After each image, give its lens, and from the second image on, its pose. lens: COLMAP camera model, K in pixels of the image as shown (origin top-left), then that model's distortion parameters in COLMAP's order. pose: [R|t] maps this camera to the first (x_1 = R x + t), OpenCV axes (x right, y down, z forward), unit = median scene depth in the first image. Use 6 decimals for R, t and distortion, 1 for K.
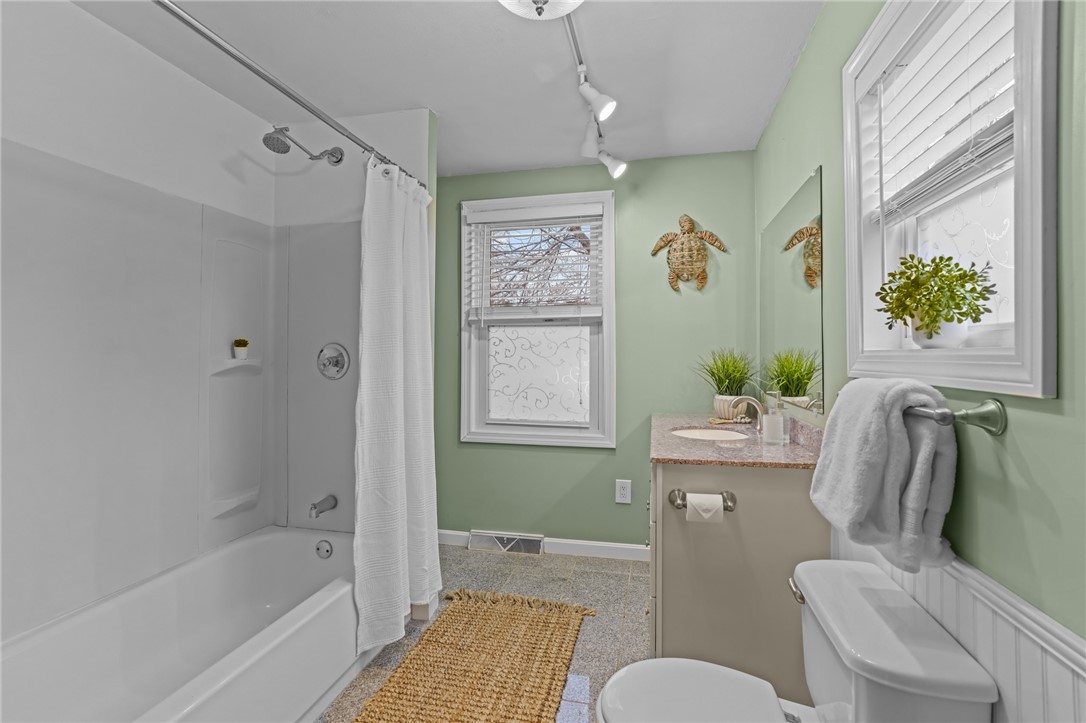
lens RADIAL K [[495.8, 0, 543.6], [0, 495.8, 352.3], [0, 0, 1]] dist [-0.028962, 0.003805]
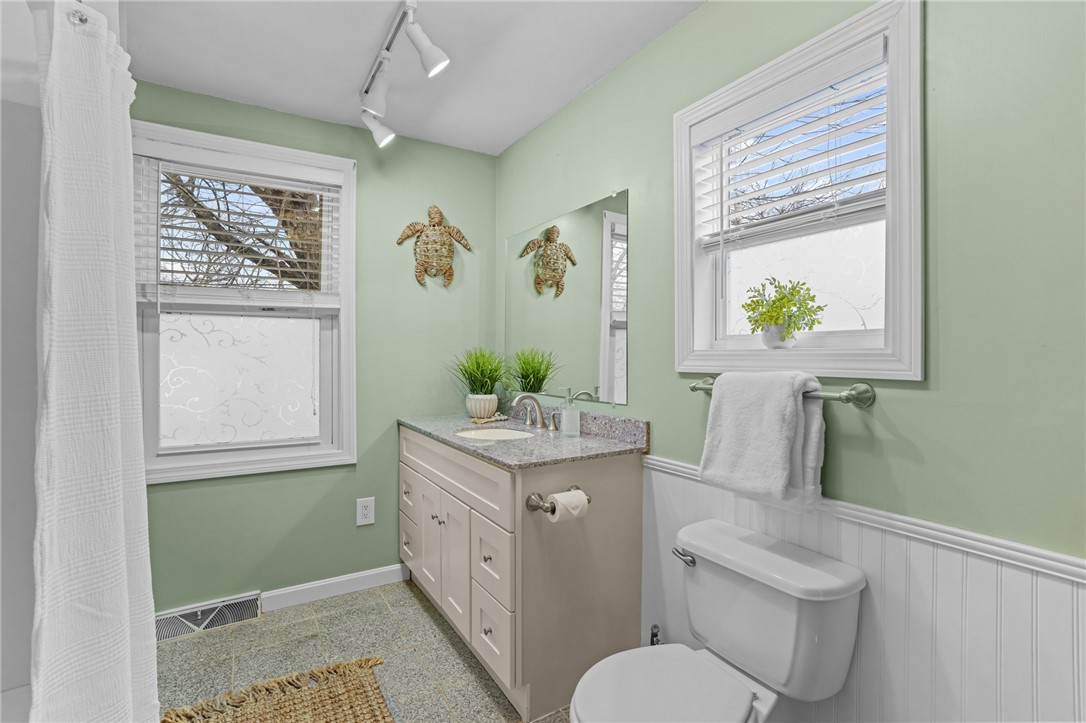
lens RADIAL K [[495.8, 0, 541.8], [0, 495.8, 360.7], [0, 0, 1]] dist [-0.028962, 0.003805]
pose [[0.718569, -0.011123, 0.695367, -0.228561], [-0.001239, 0.999850, 0.017274, 0.001214], [-0.695455, -0.013274, 0.718447, 0.174086]]
